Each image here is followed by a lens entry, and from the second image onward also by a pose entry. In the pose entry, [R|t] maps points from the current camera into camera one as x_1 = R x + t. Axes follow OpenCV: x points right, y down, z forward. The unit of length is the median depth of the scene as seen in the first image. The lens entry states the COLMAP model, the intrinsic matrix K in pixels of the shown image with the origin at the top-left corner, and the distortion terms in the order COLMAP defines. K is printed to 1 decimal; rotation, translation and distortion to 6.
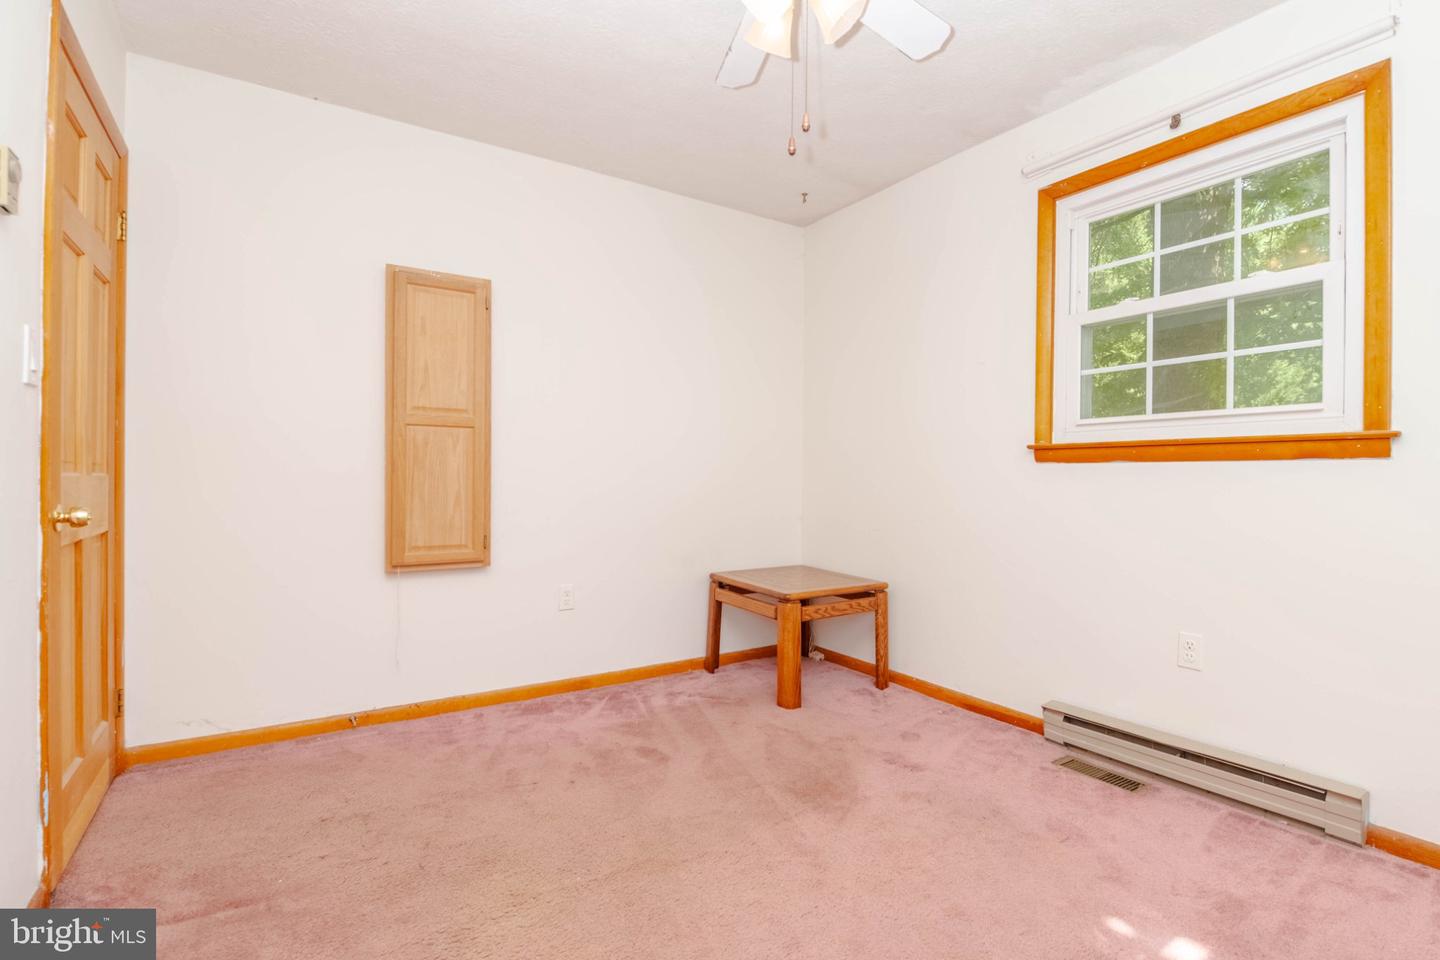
lens RADIAL K [[681.1, 0, 716.8], [0, 681.1, 482.2], [0, 0, 1]] dist [0.000471, -0.000231]
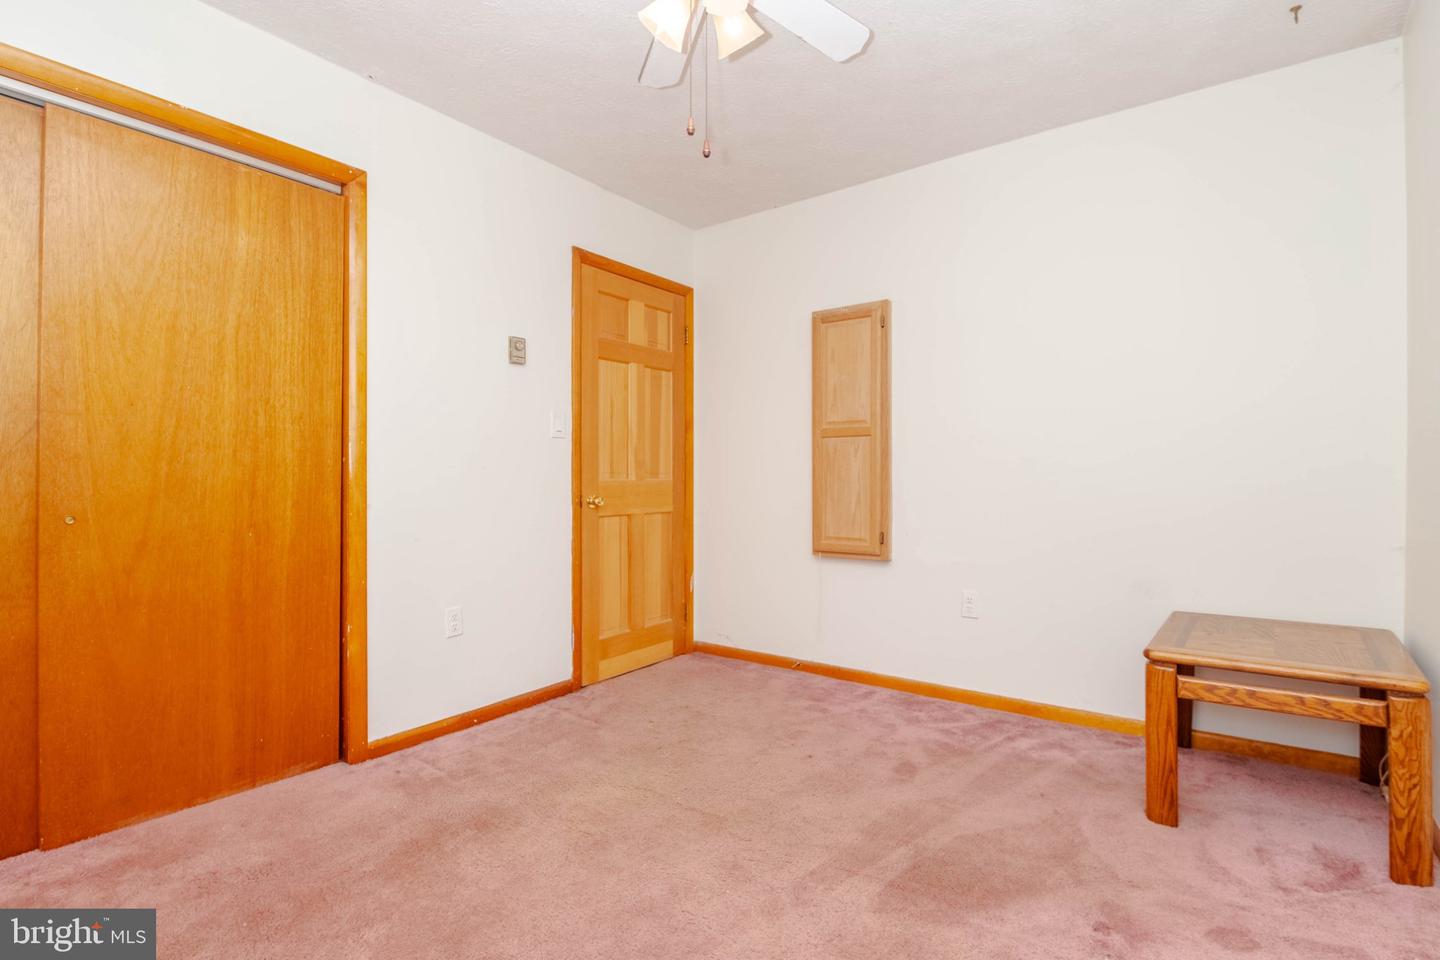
lens RADIAL K [[658.6, 0, 720.0], [0, 658.6, 480.0], [0, 0, 1]] dist [-0.001739, -0.000310]
pose [[0.371377, -0.004870, -0.928469, 0.566166], [-0.002365, 0.999978, -0.006191, 0.000961], [0.928479, 0.004495, 0.371358, 0.367535]]
